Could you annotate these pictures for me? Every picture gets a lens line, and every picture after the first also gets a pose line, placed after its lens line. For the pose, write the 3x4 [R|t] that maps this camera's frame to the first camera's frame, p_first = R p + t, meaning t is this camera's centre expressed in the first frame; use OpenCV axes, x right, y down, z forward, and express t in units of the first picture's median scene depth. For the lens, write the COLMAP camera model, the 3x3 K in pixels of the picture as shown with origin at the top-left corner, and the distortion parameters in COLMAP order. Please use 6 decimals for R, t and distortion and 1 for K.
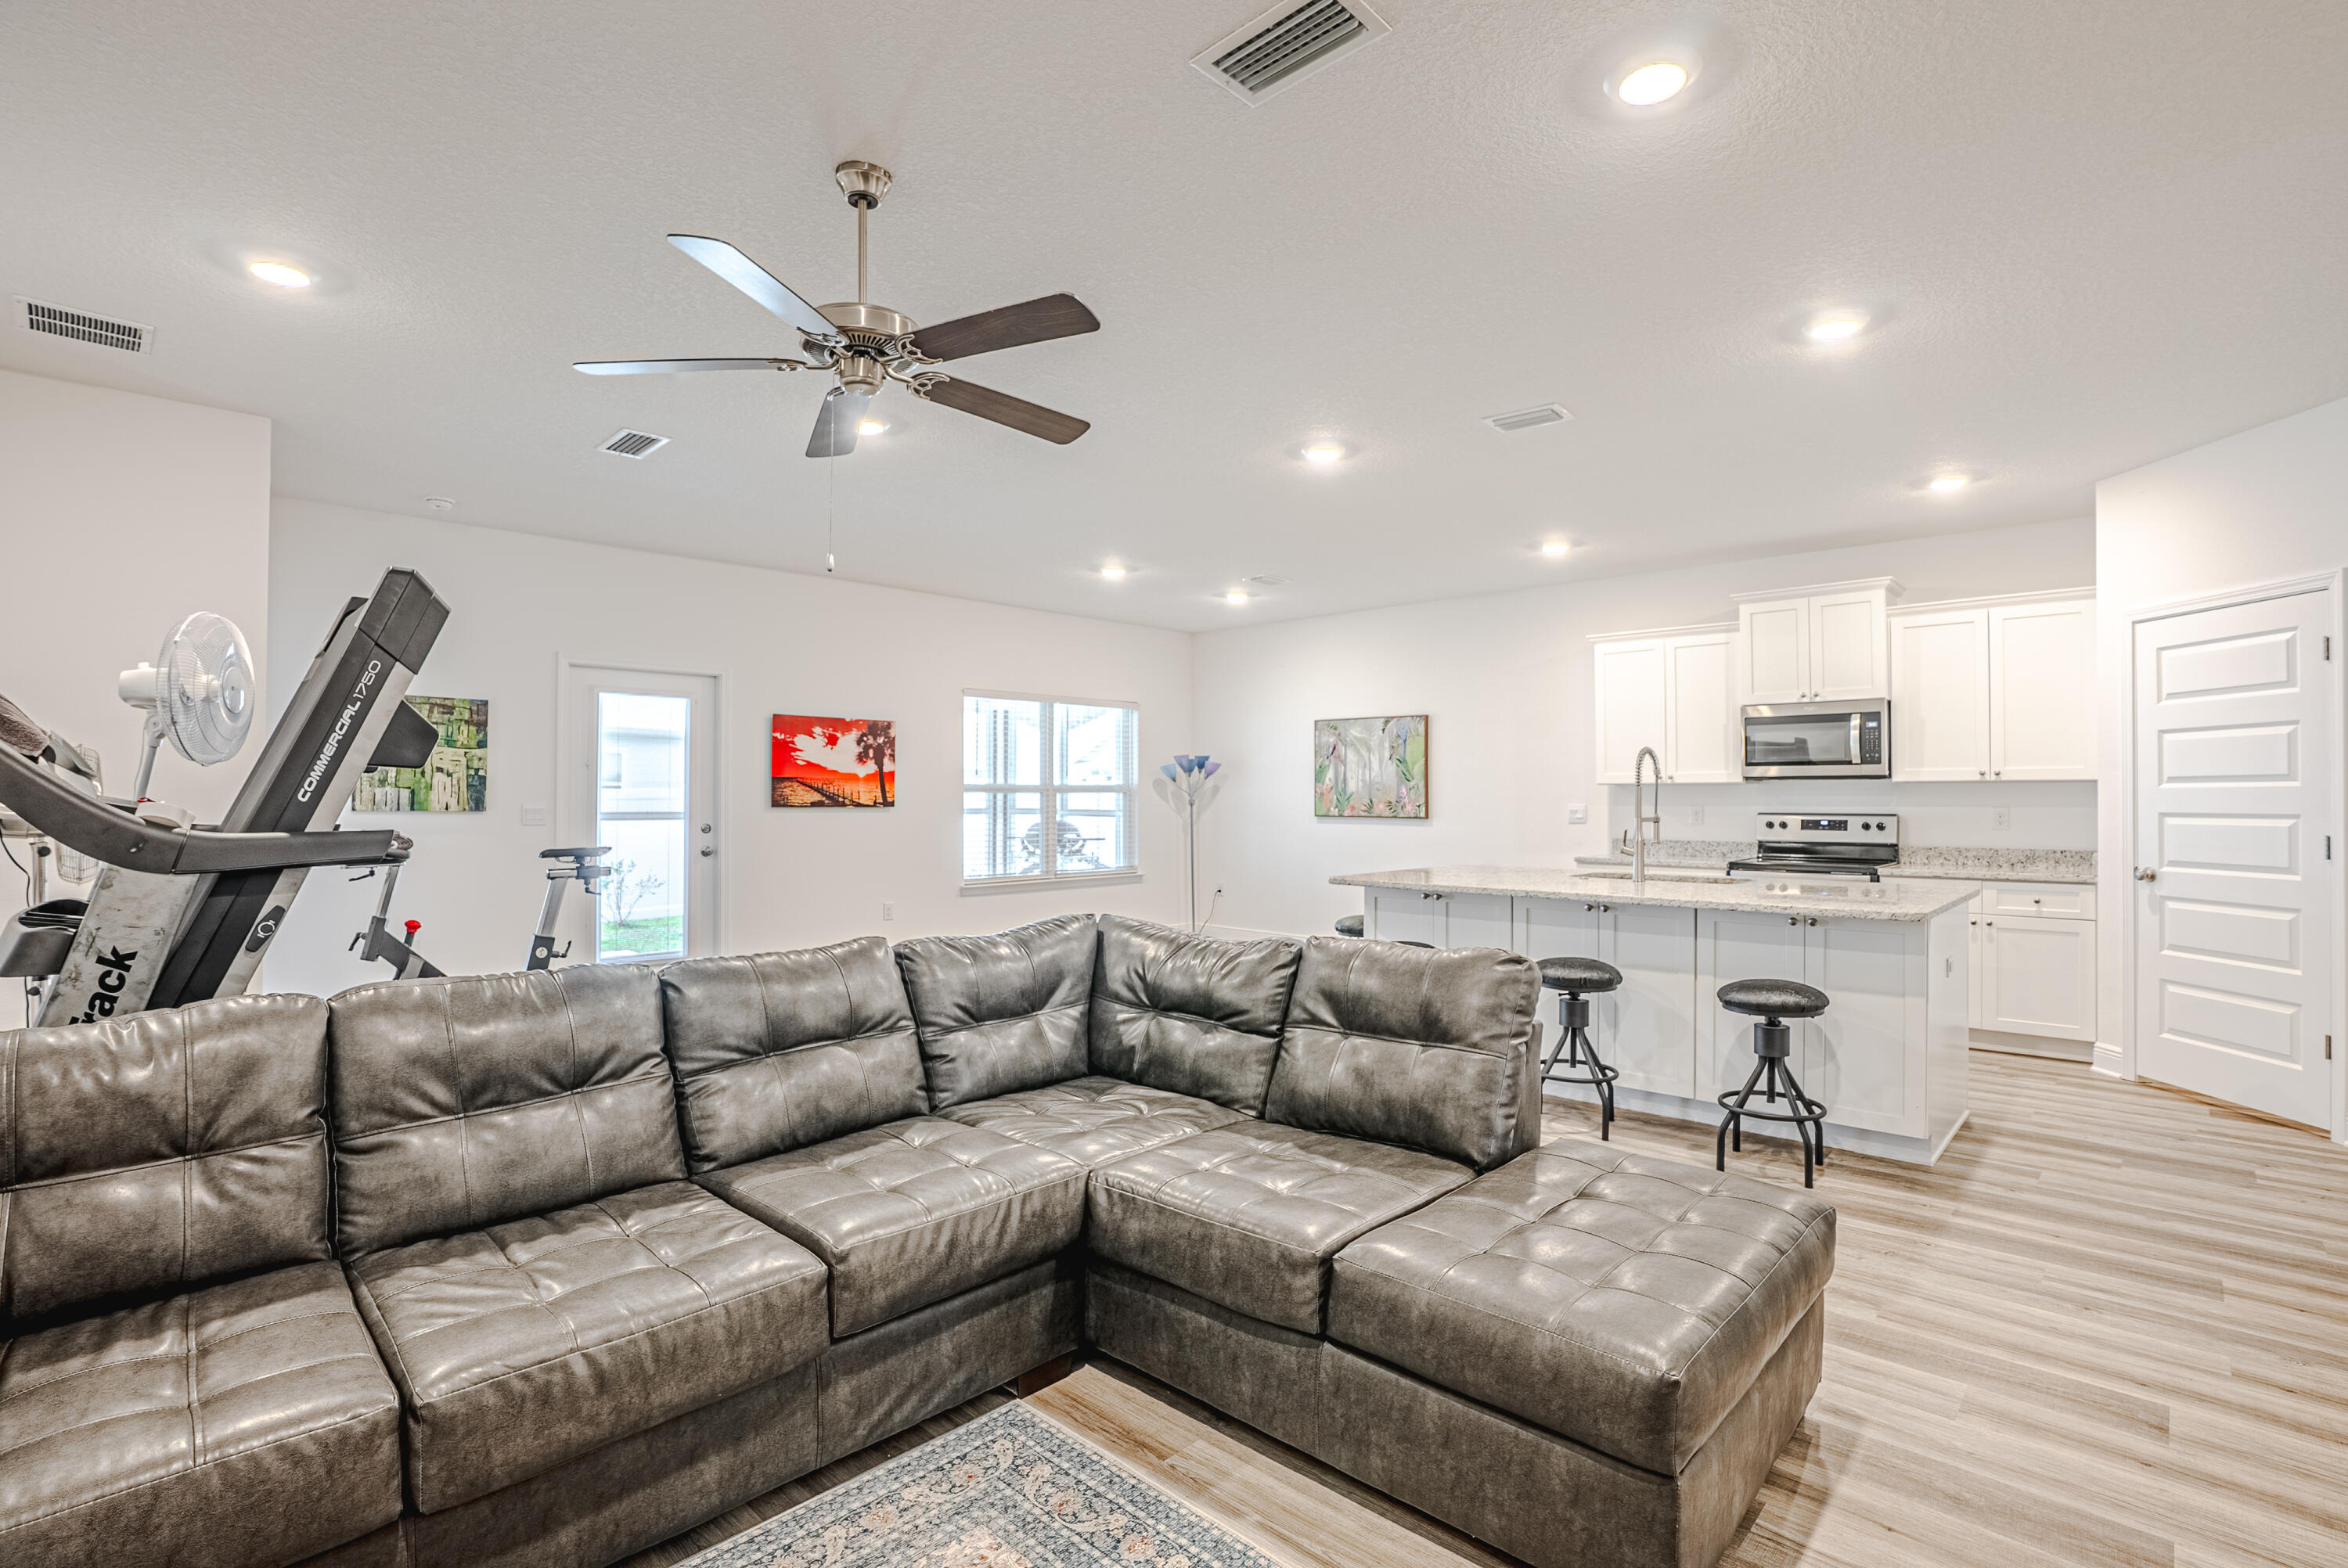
lens RADIAL K [[1087.7, 0, 1177.9], [0, 1087.7, 786.0], [0, 0, 1]] dist [-0.043871, 0.006175]
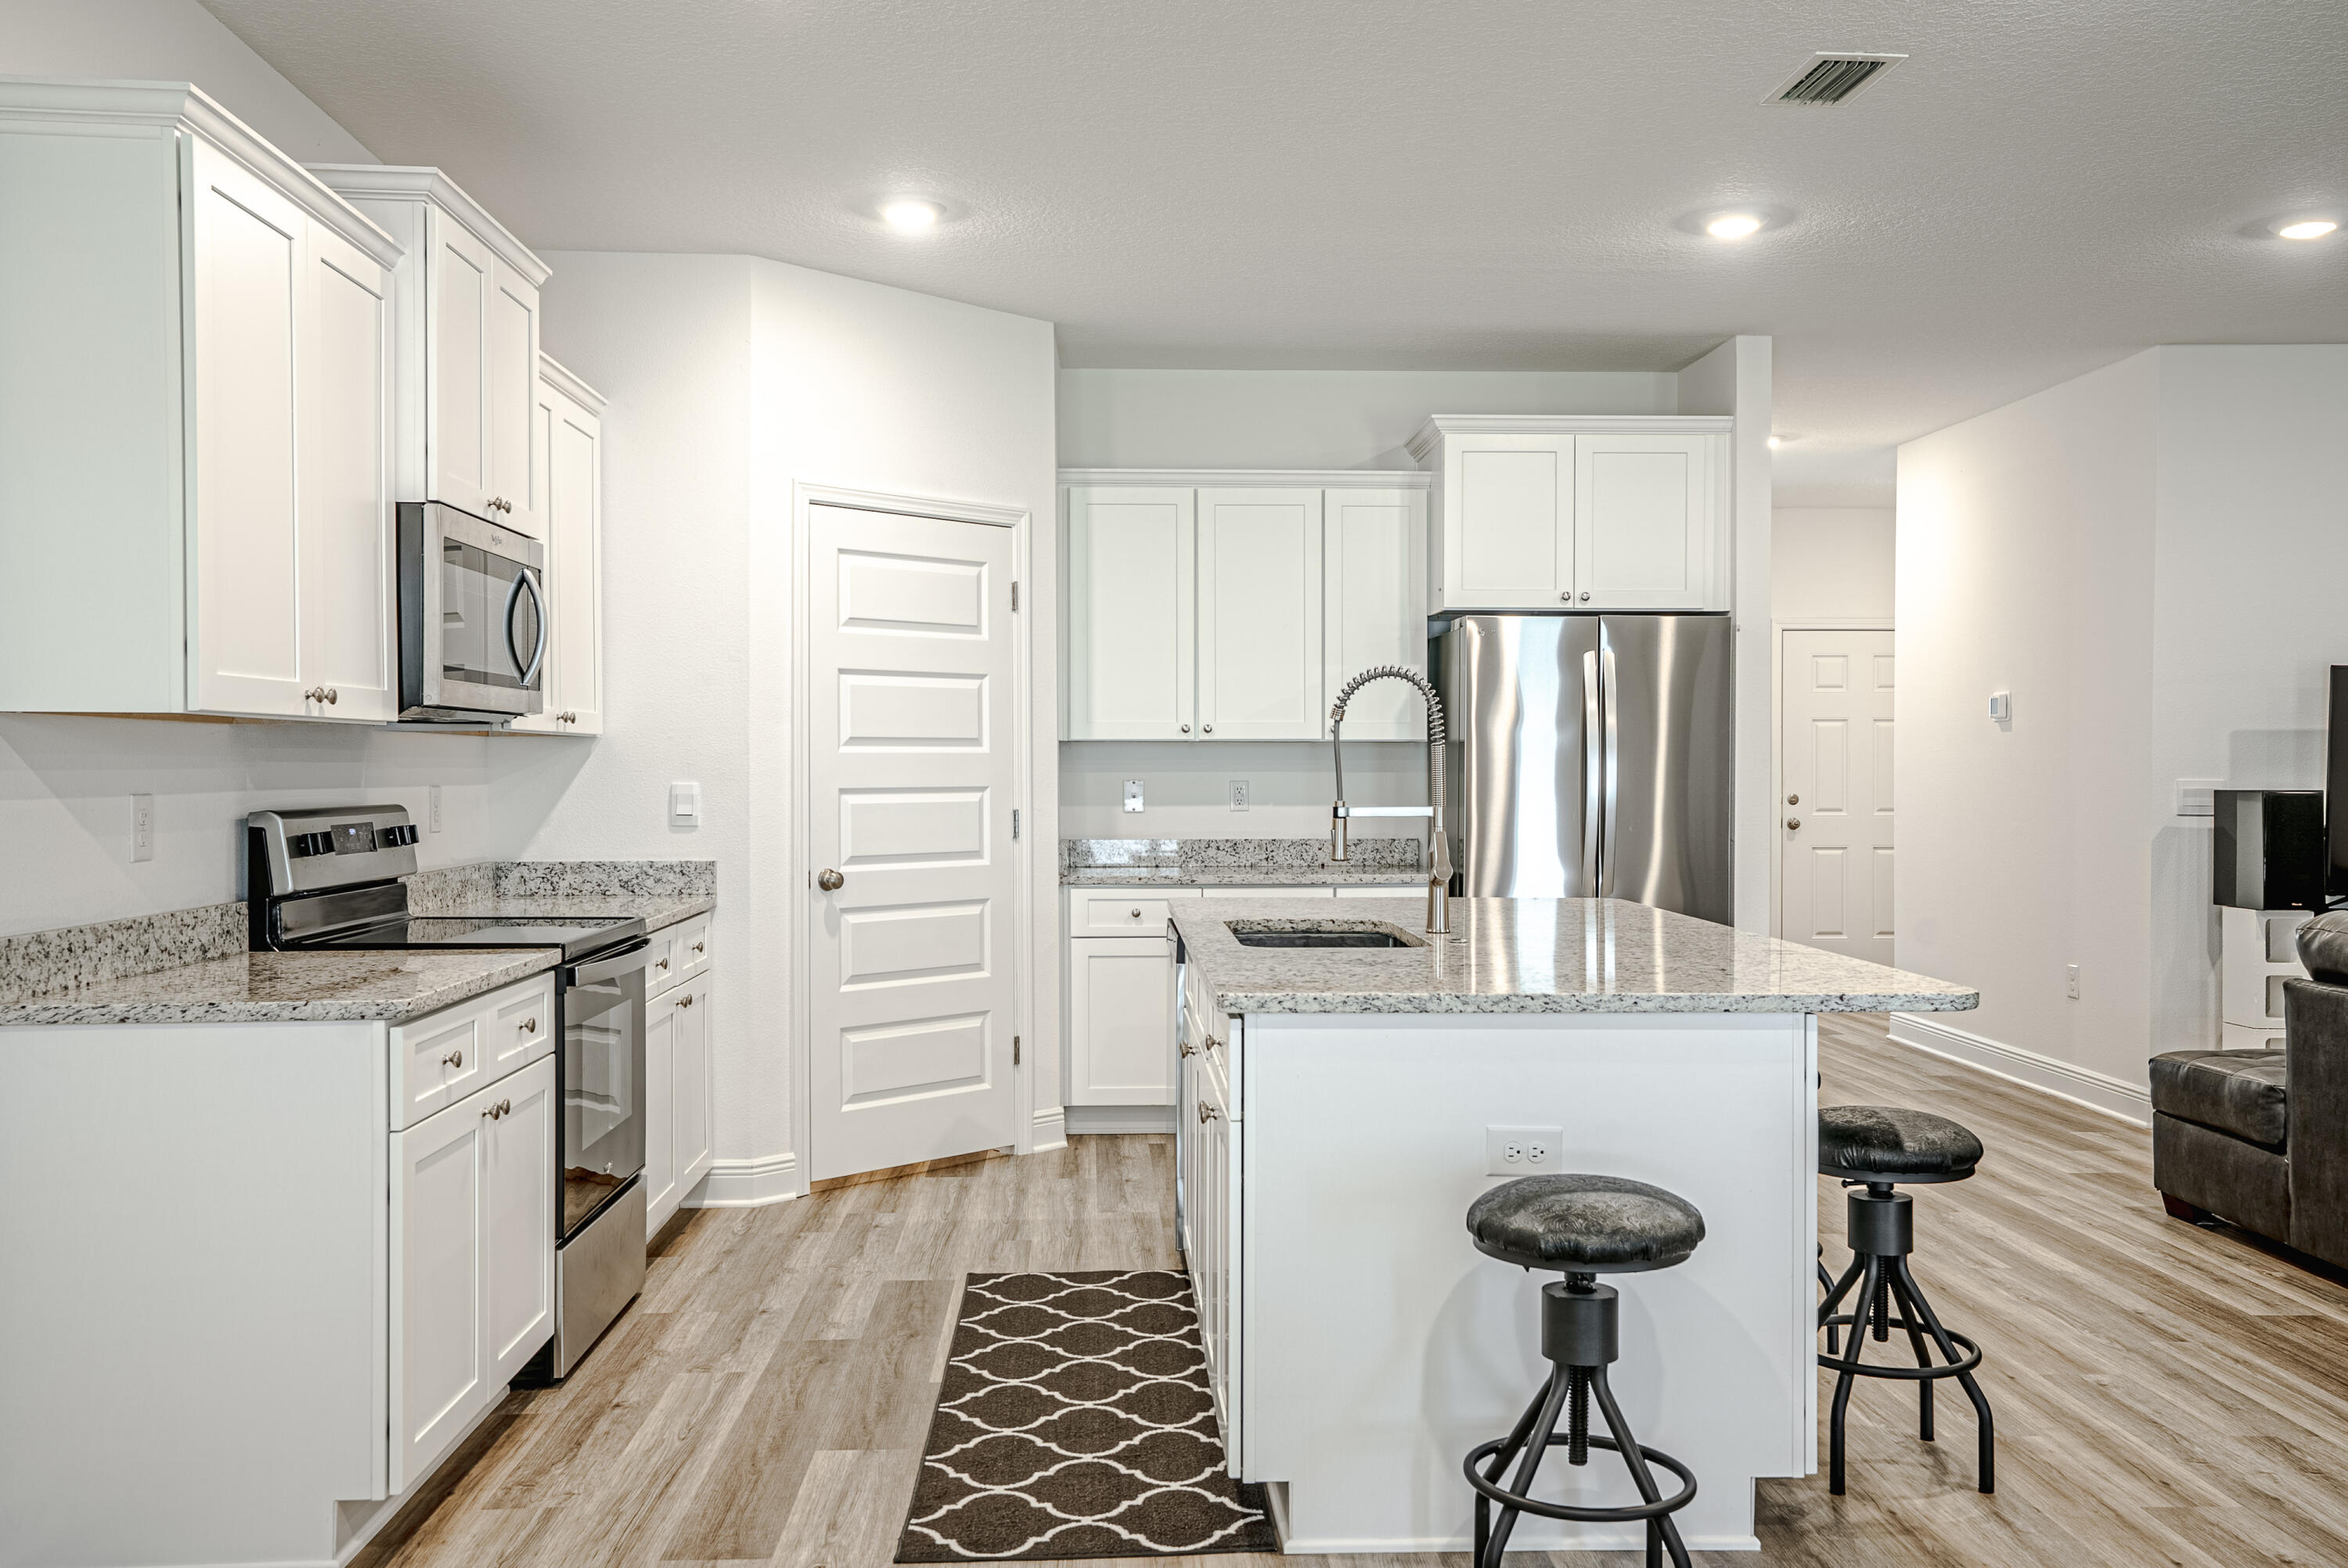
lens RADIAL K [[2000.7, 0, 1170.9], [0, 2000.7, 790.3], [0, 0, 1]] dist [0.043997, 0.000684]
pose [[-0.725015, -0.008813, 0.688677, -0.081848], [-0.007532, 0.999960, 0.004867, 0.011795], [-0.688692, -0.001658, -0.725052, 1.132364]]
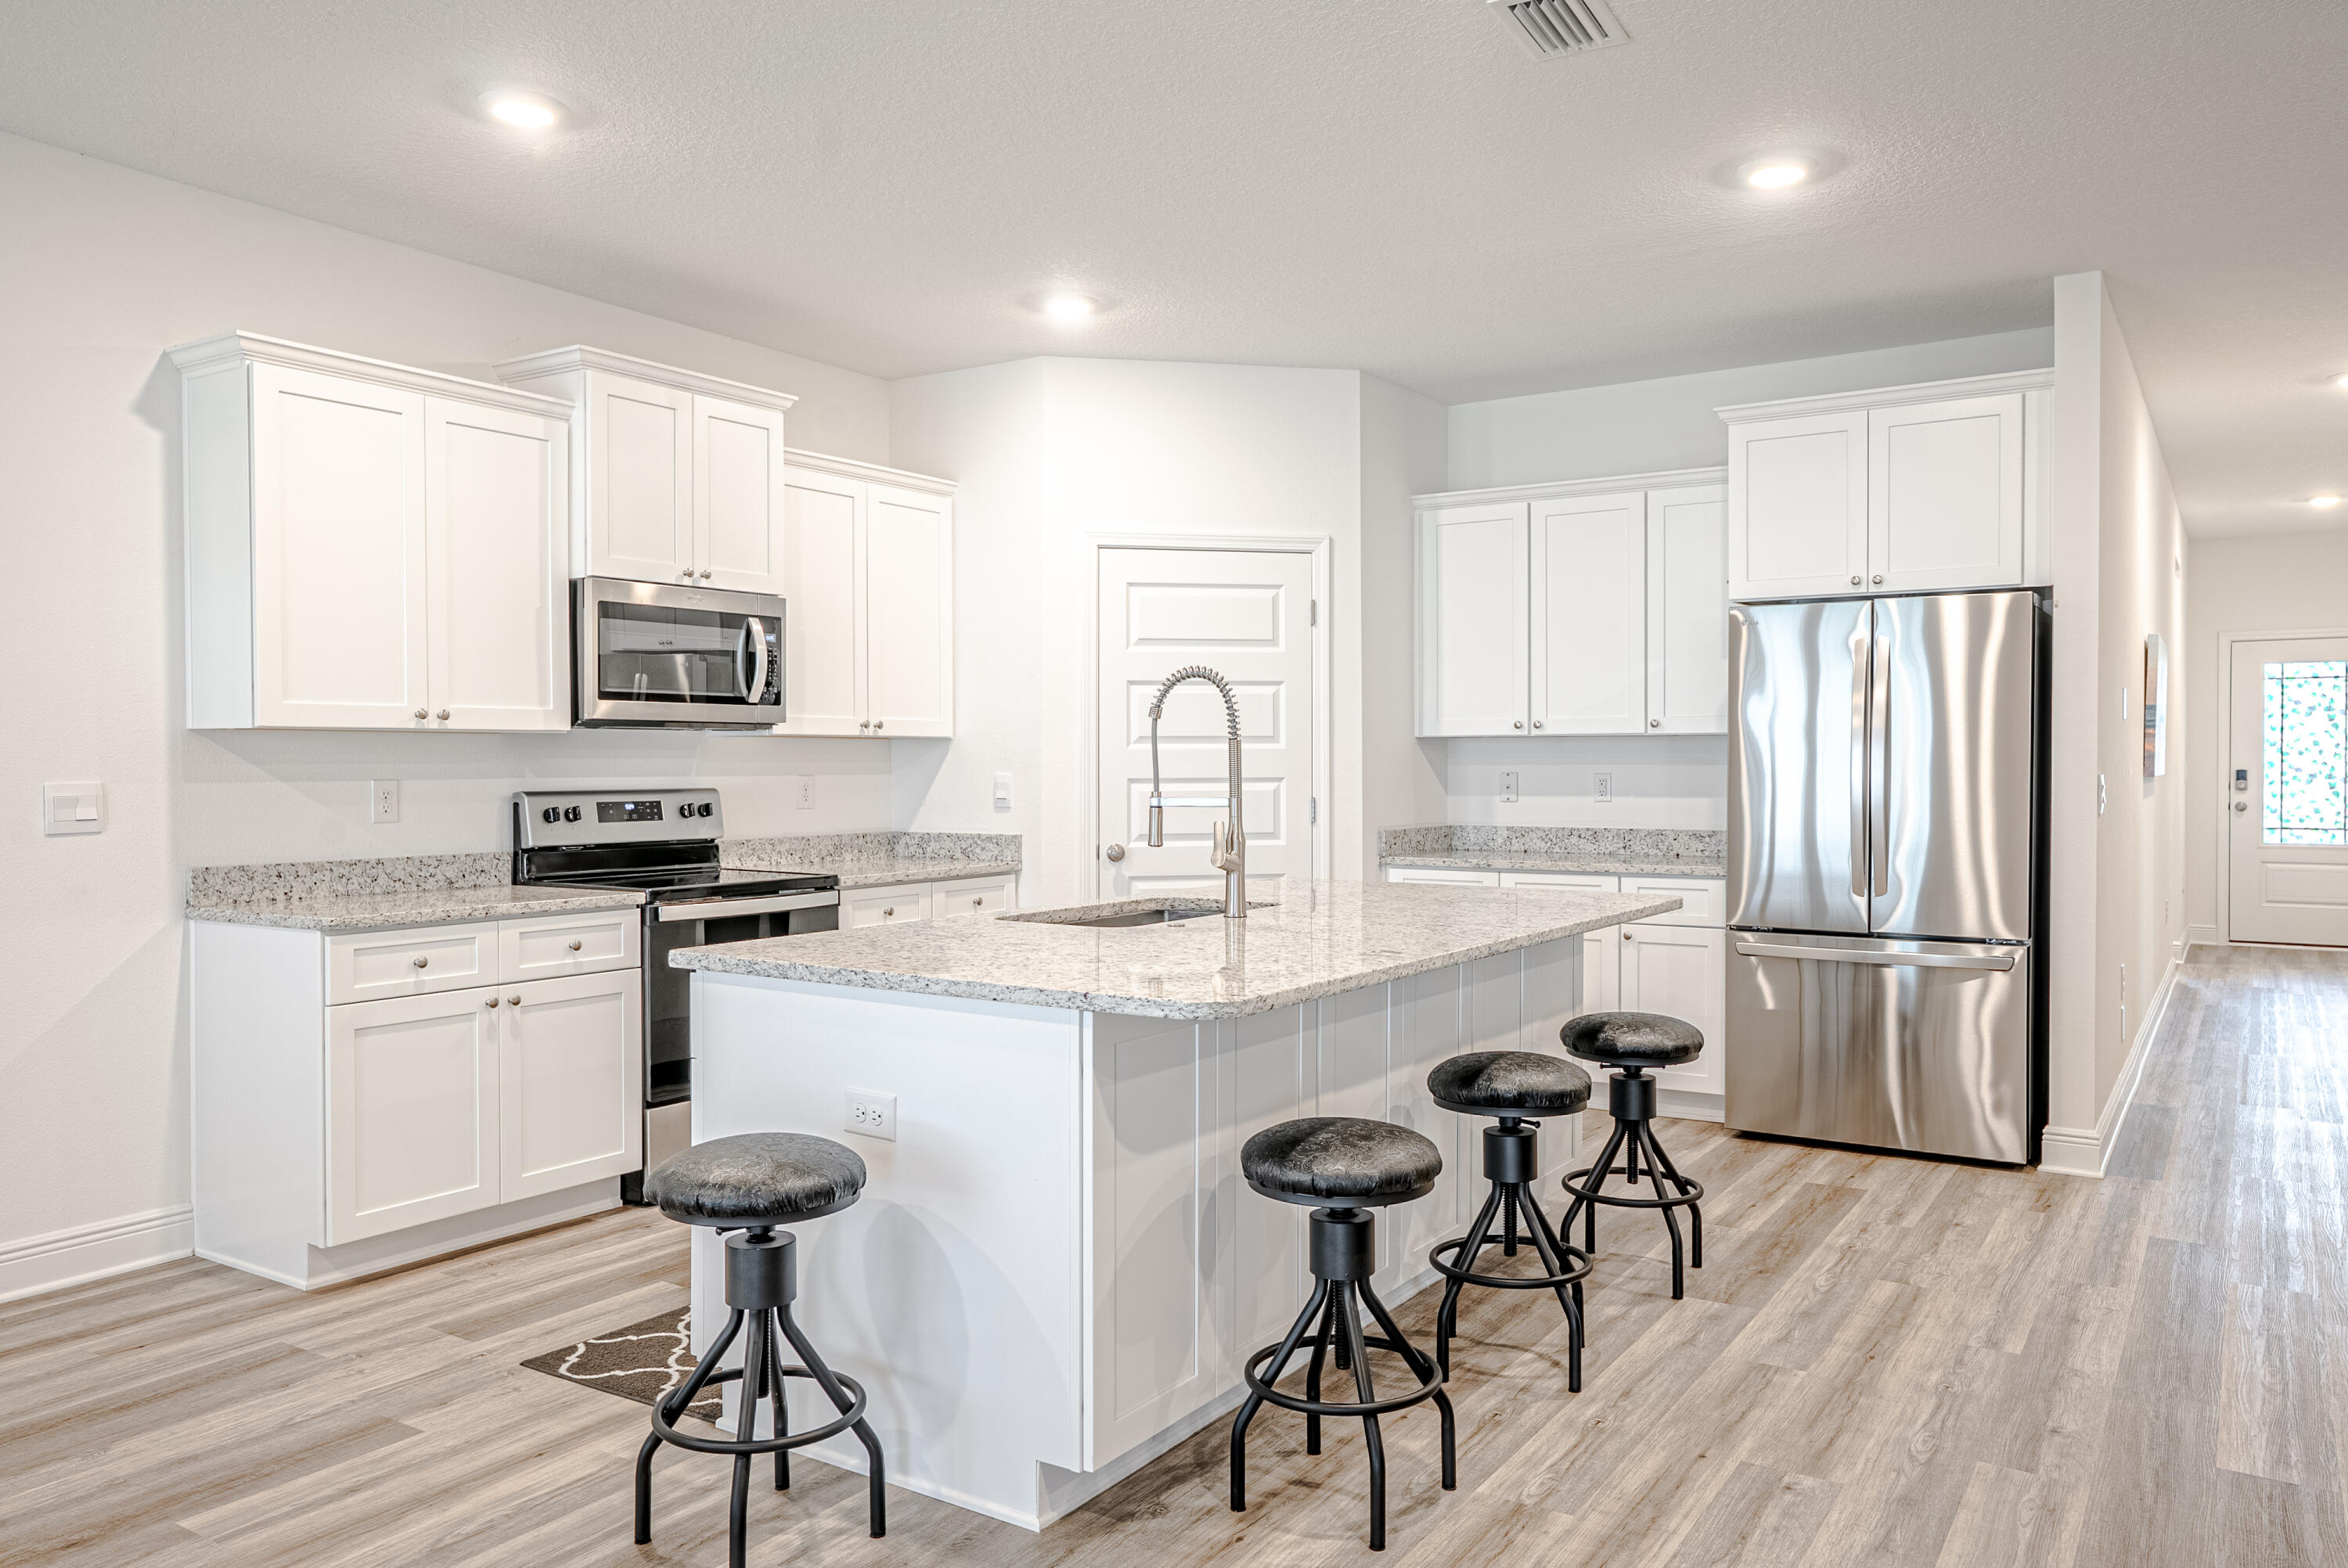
lens RADIAL K [[1648.2, 0, 1175.0], [0, 1648.2, 785.5], [0, 0, 1]] dist [0.004611, 0.010919]
pose [[-0.186687, -0.014942, 0.982306, -0.237979], [-0.008199, 0.999873, 0.013651, 0.007990], [-0.982385, -0.005505, -0.186786, 0.758226]]
